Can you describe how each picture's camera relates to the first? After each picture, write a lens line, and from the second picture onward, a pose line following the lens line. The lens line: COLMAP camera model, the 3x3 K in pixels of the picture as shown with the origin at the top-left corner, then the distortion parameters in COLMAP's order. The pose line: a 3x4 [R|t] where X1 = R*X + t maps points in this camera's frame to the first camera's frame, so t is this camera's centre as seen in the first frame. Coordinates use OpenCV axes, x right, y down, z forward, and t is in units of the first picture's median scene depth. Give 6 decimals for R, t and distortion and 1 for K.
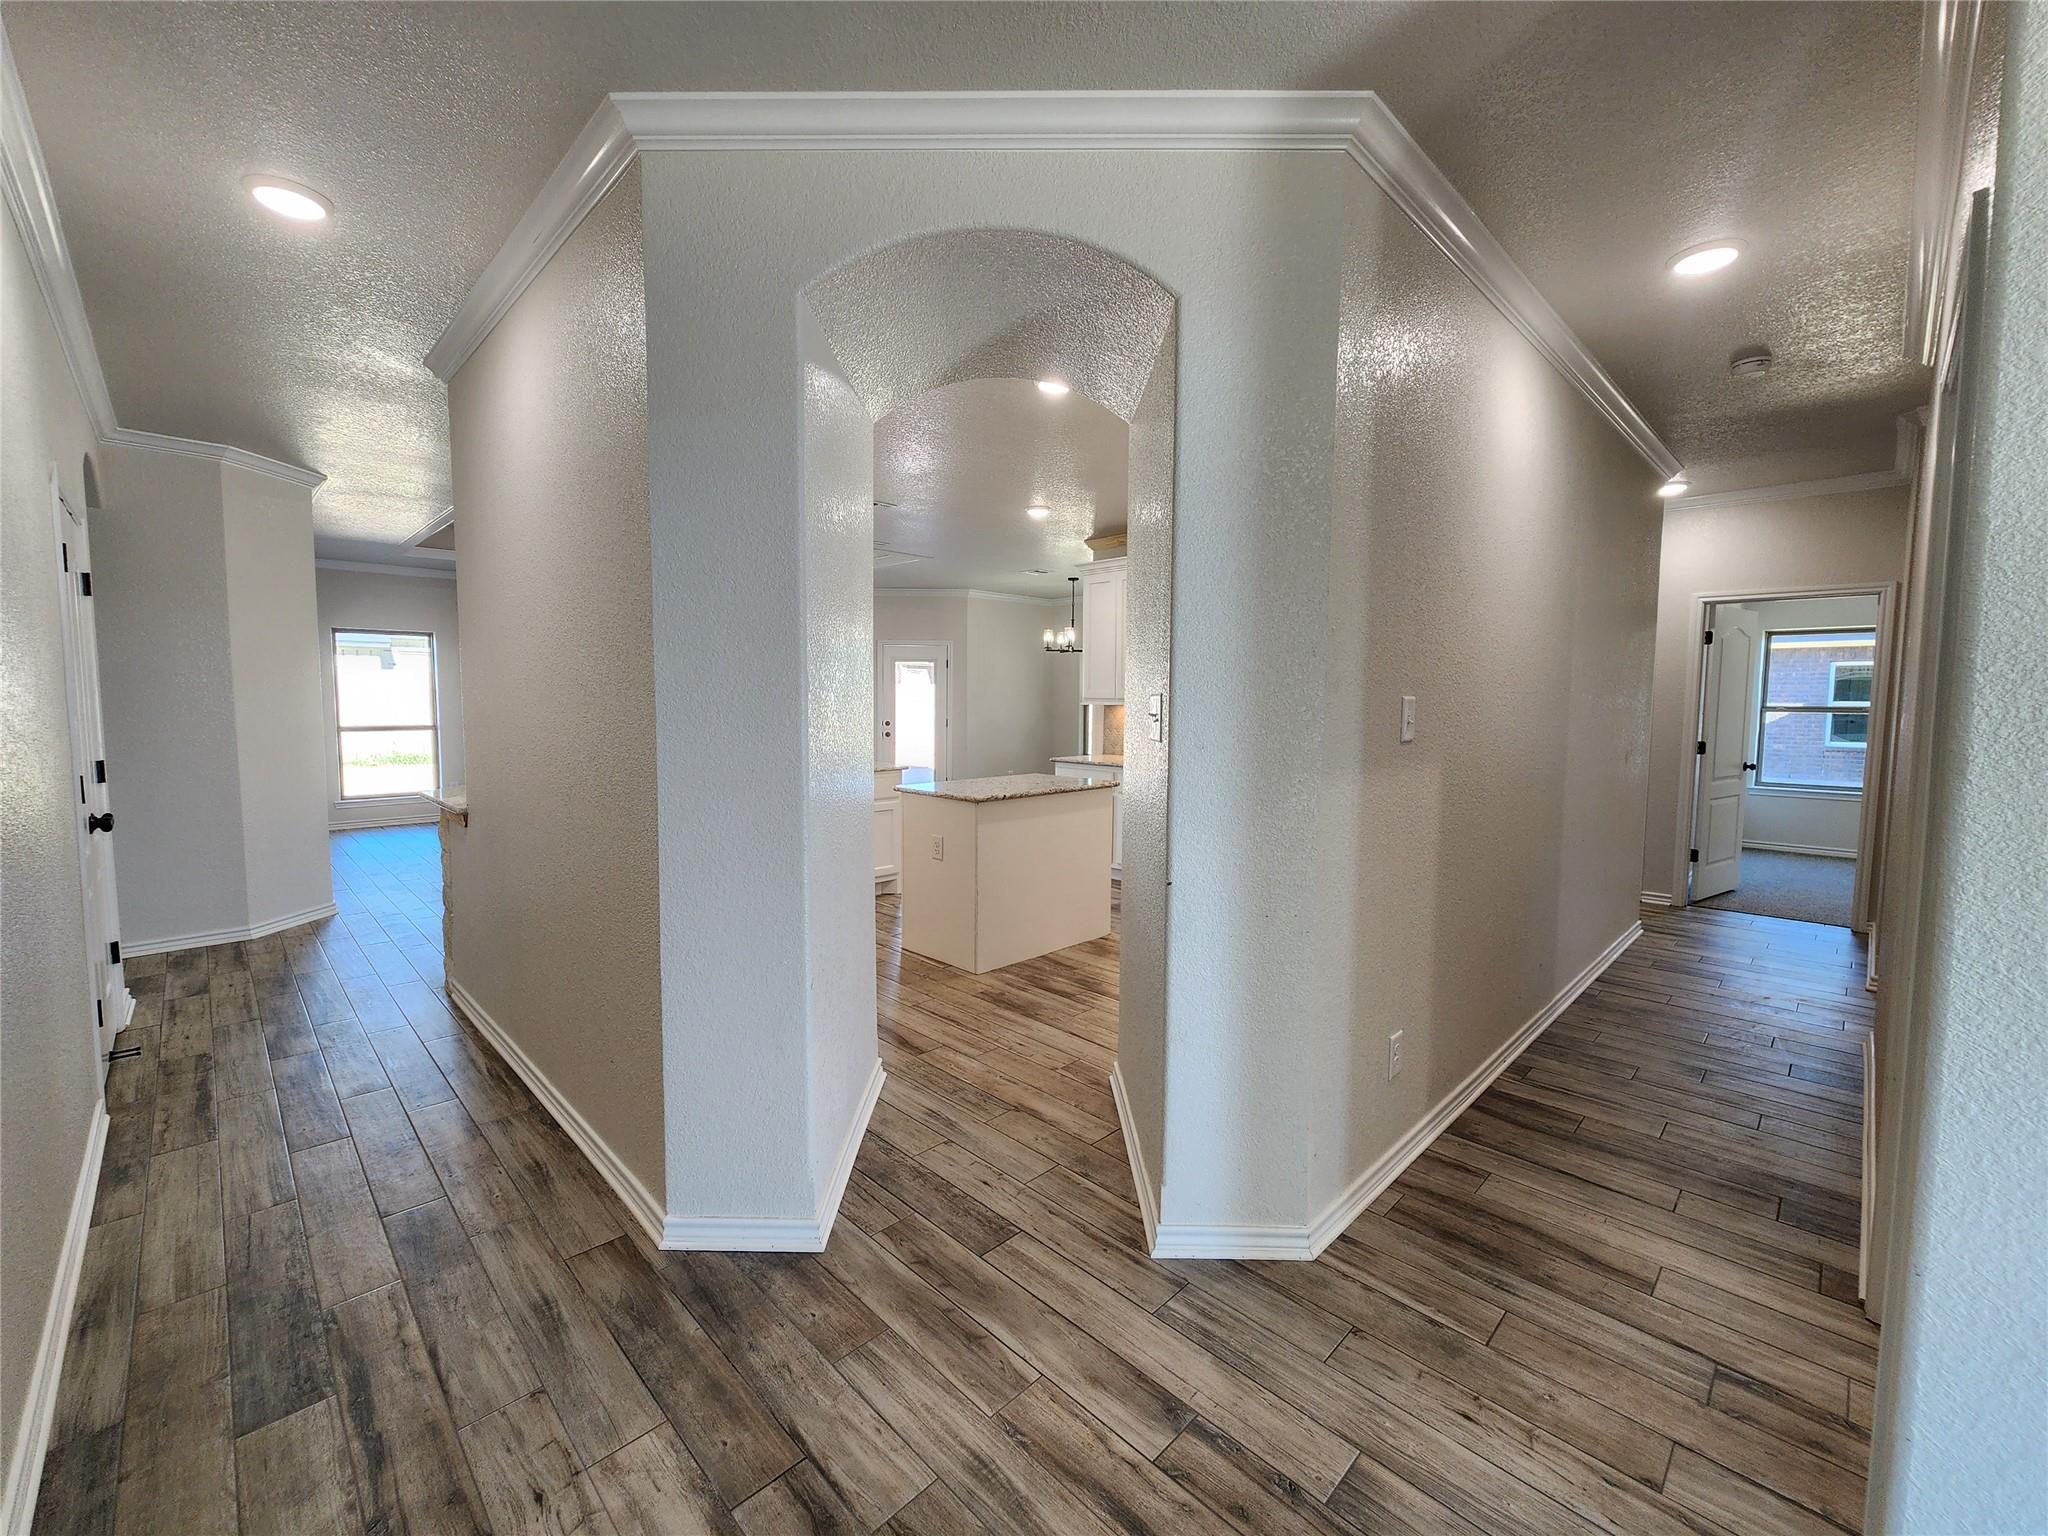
lens RADIAL K [[838.0, 0, 1021.6], [0, 838.0, 757.6], [0, 0, 1]] dist [0.002502, 0.000002]
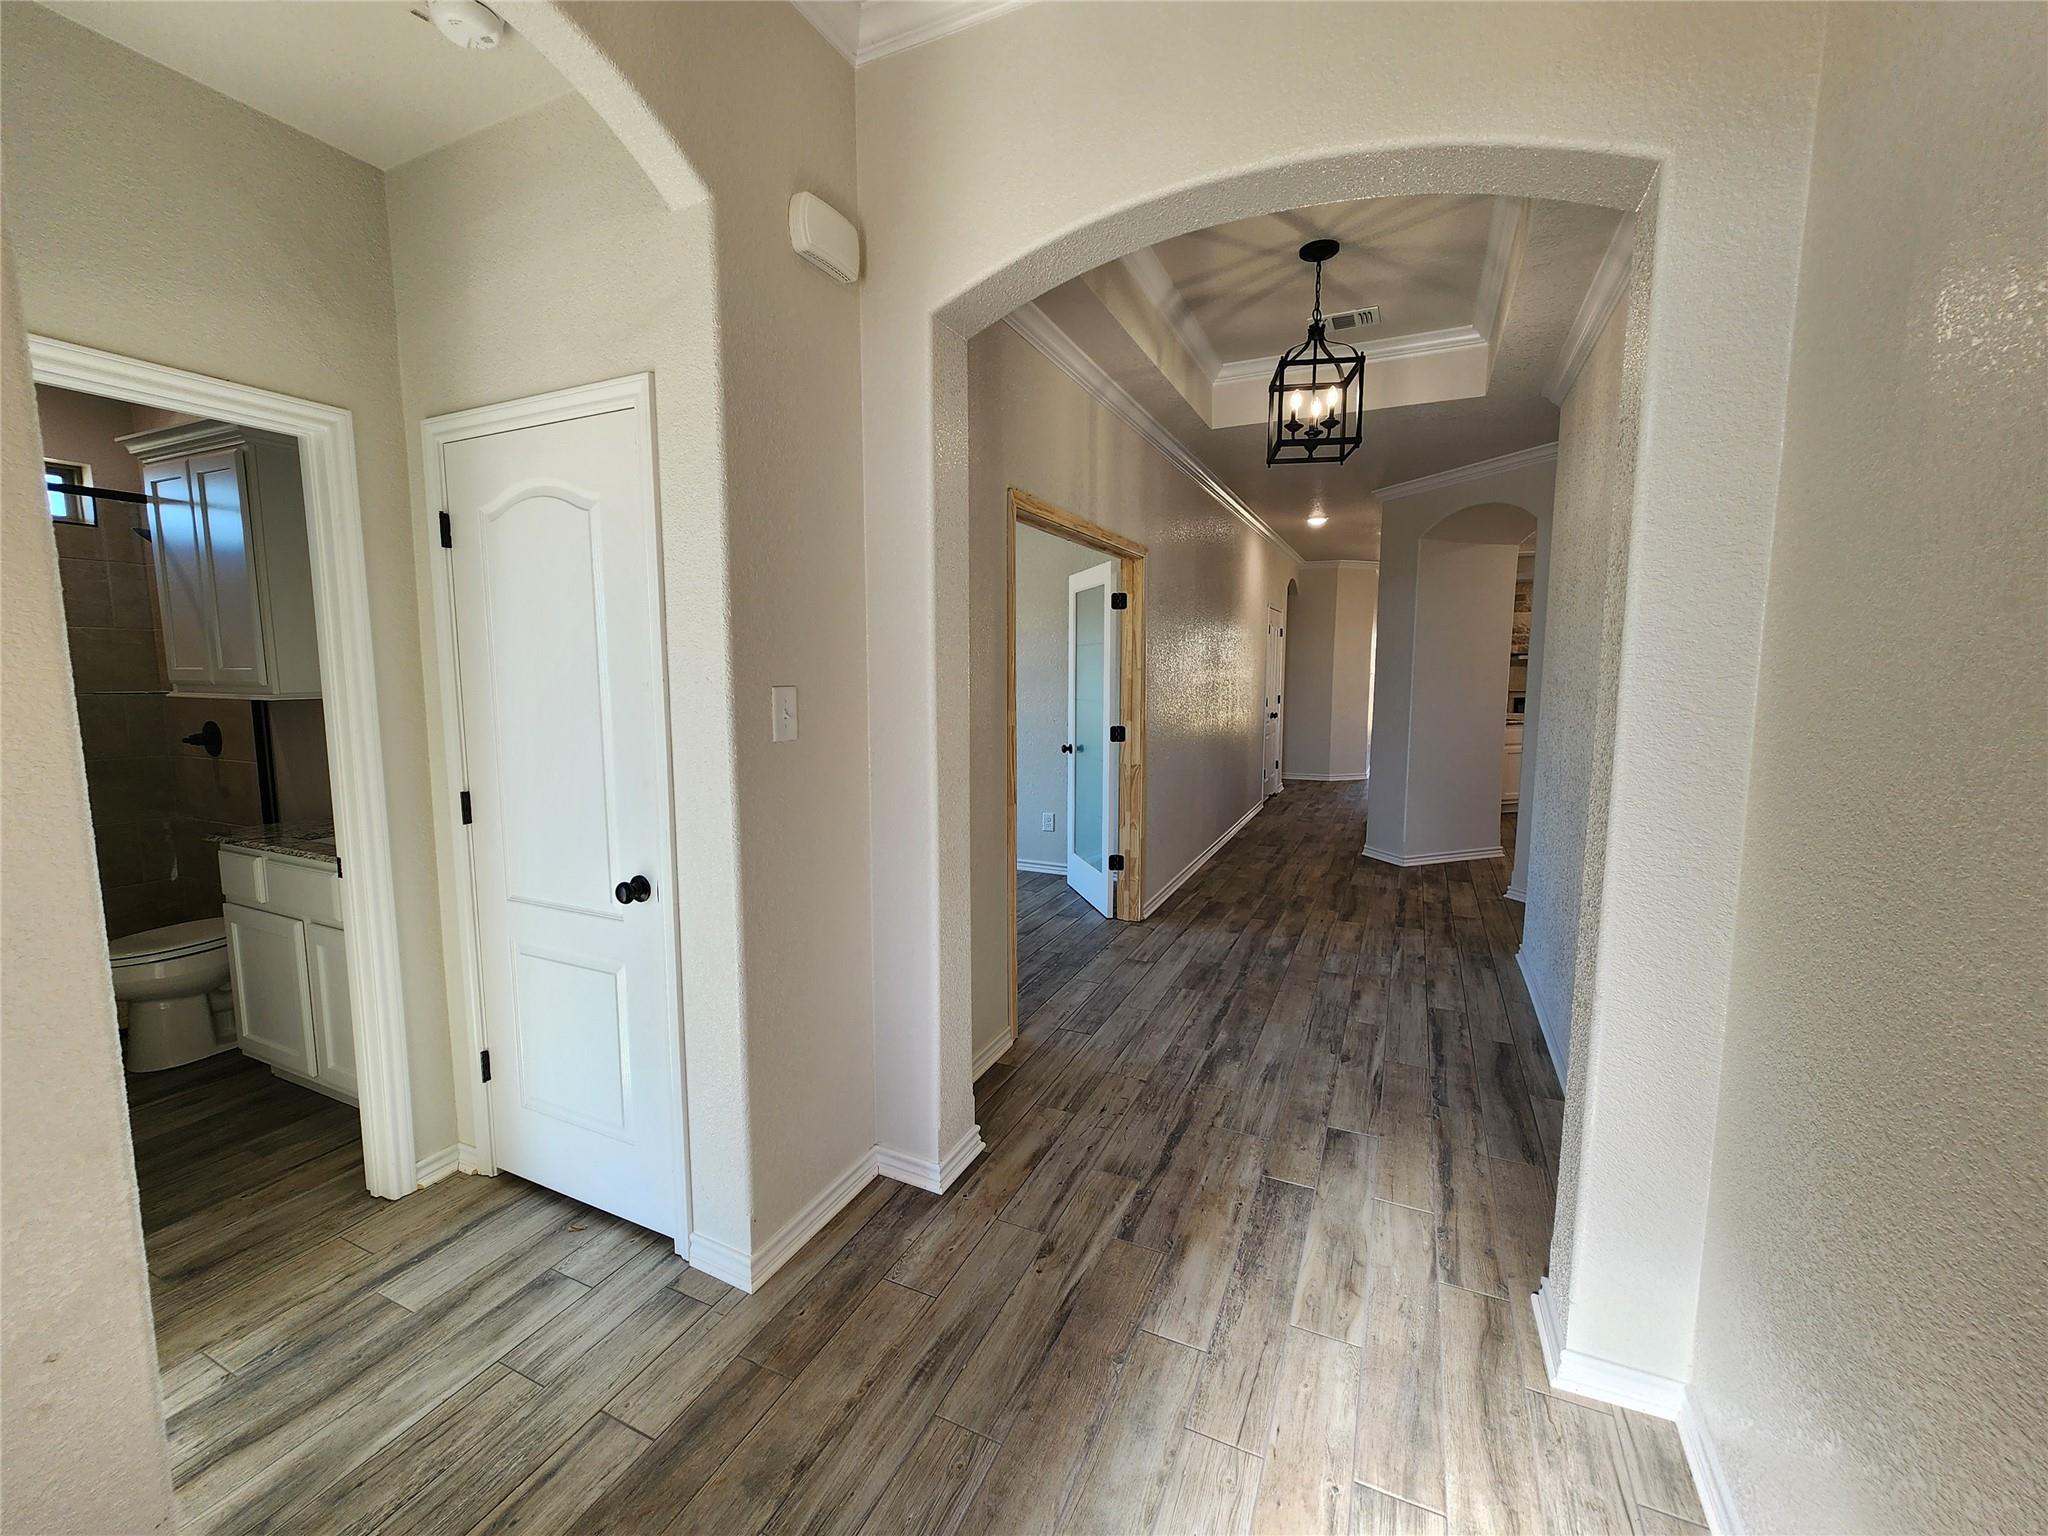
lens RADIAL K [[838.0, 0, 1013.8], [0, 838.0, 763.3], [0, 0, 1]] dist [0.002502, 0.000002]
pose [[0.344787, 0.099910, -0.933349, 2.073122], [-0.063646, 0.994519, 0.082947, 0.087364], [0.936521, 0.030805, 0.349256, -1.345540]]
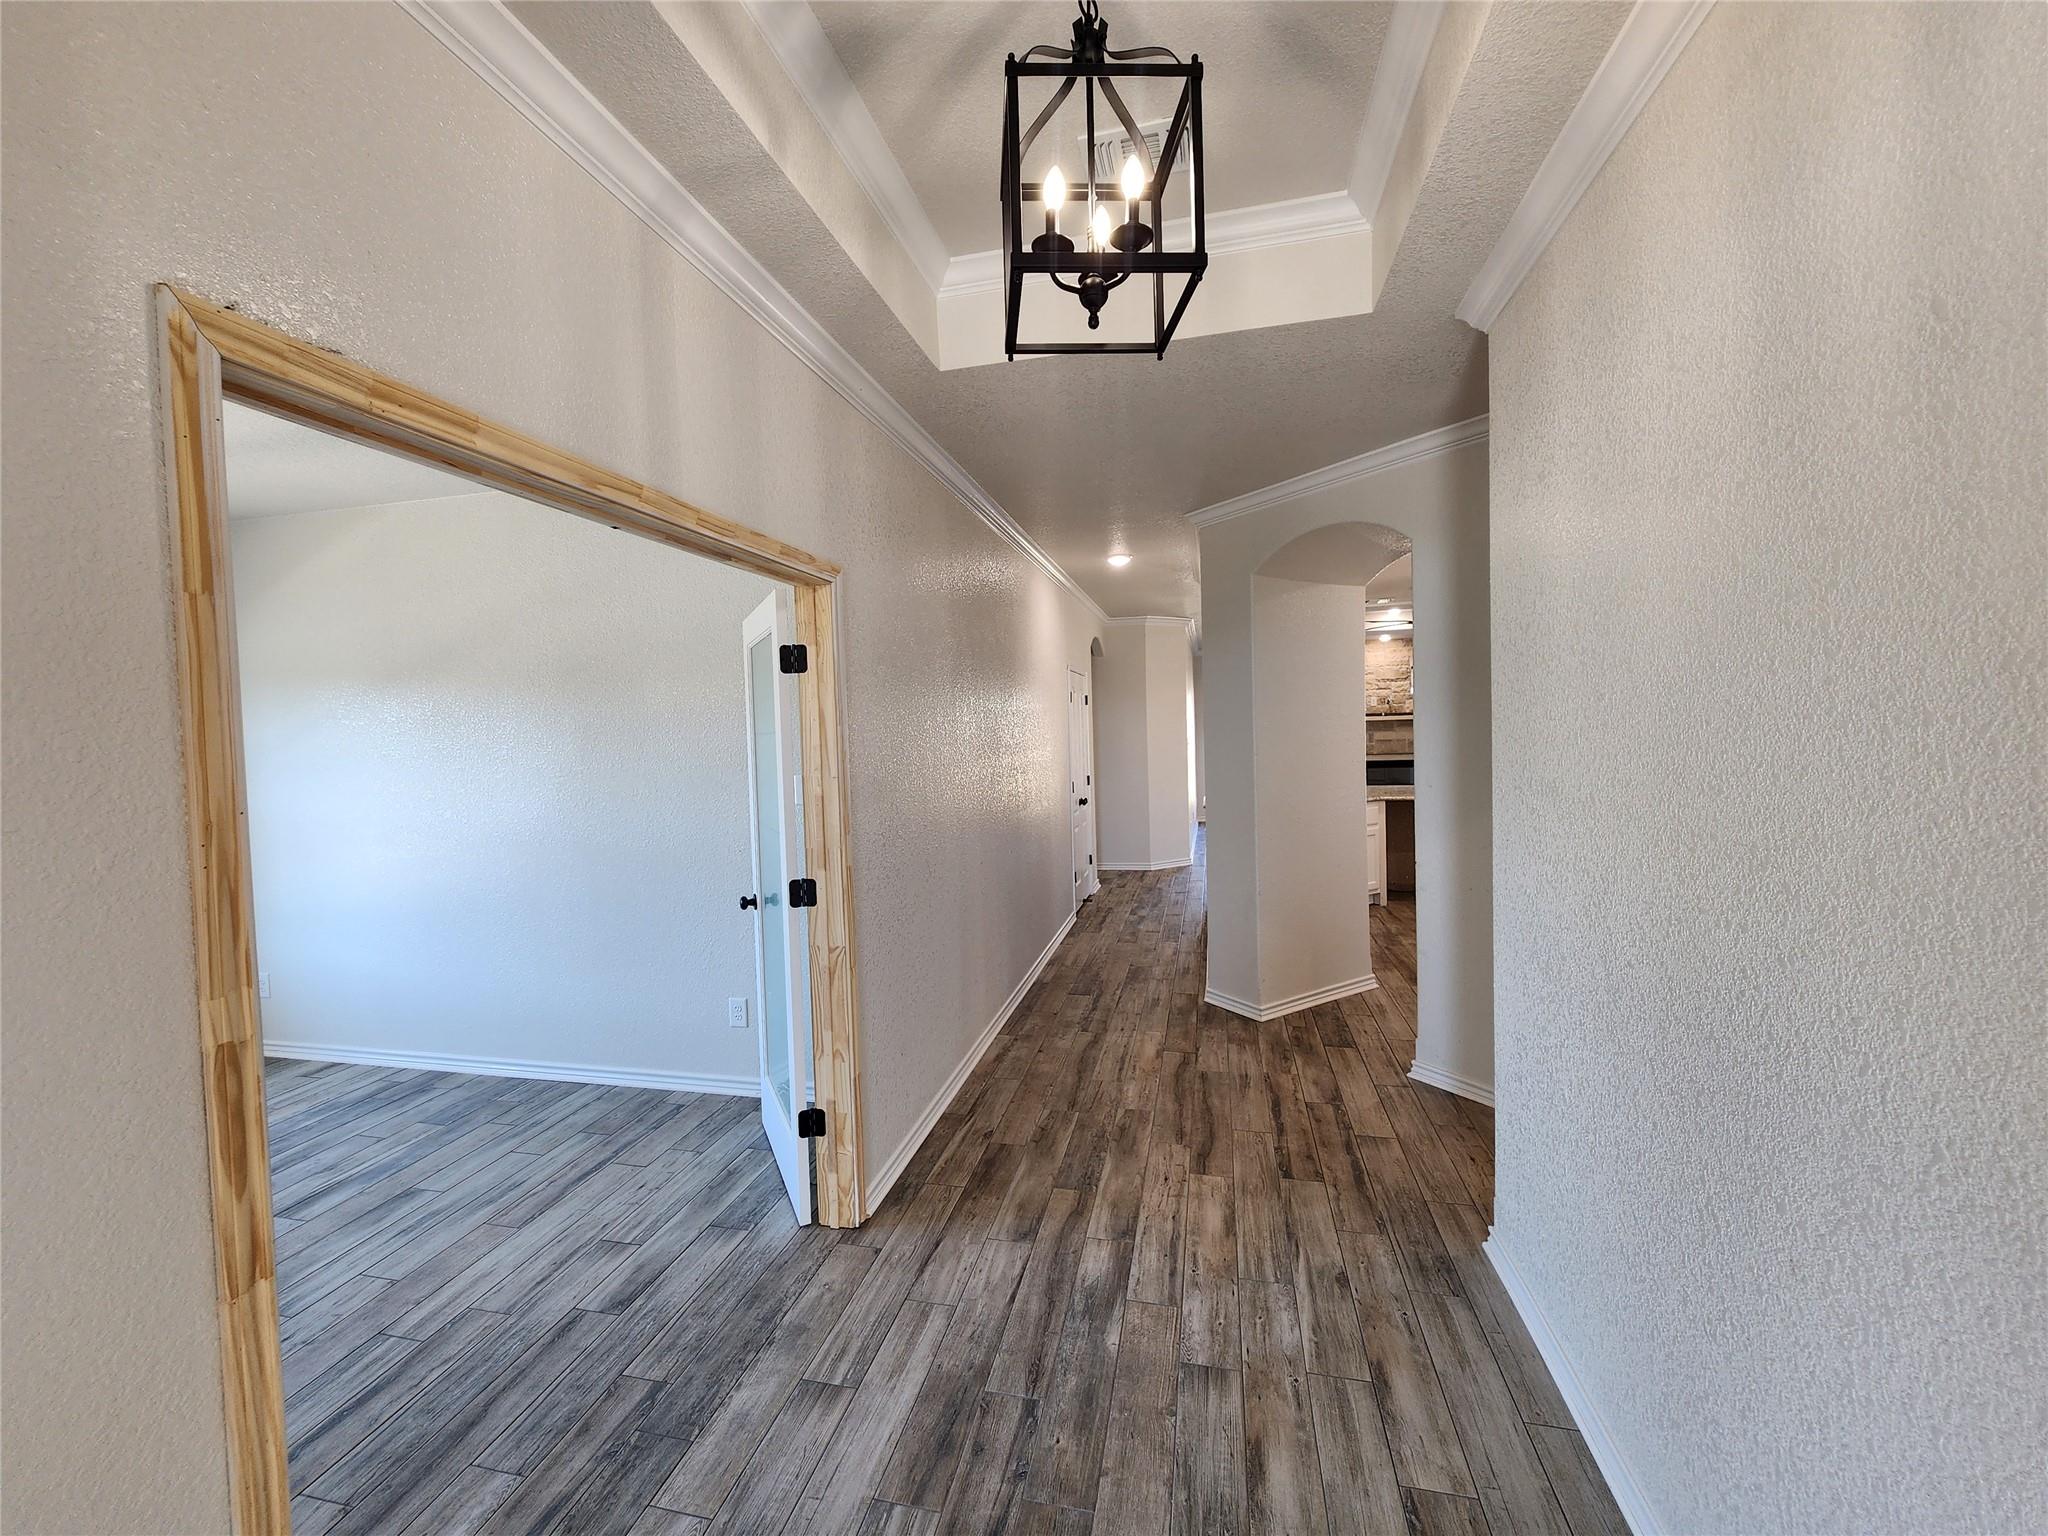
lens RADIAL K [[838.0, 0, 1021.3], [0, 838.0, 755.2], [0, 0, 1]] dist [0.002502, 0.000002]
pose [[0.539766, 0.003909, -0.841806, 1.260501], [-0.029062, 0.999480, -0.013993, -0.025917], [0.841313, 0.032018, 0.539599, -0.680416]]
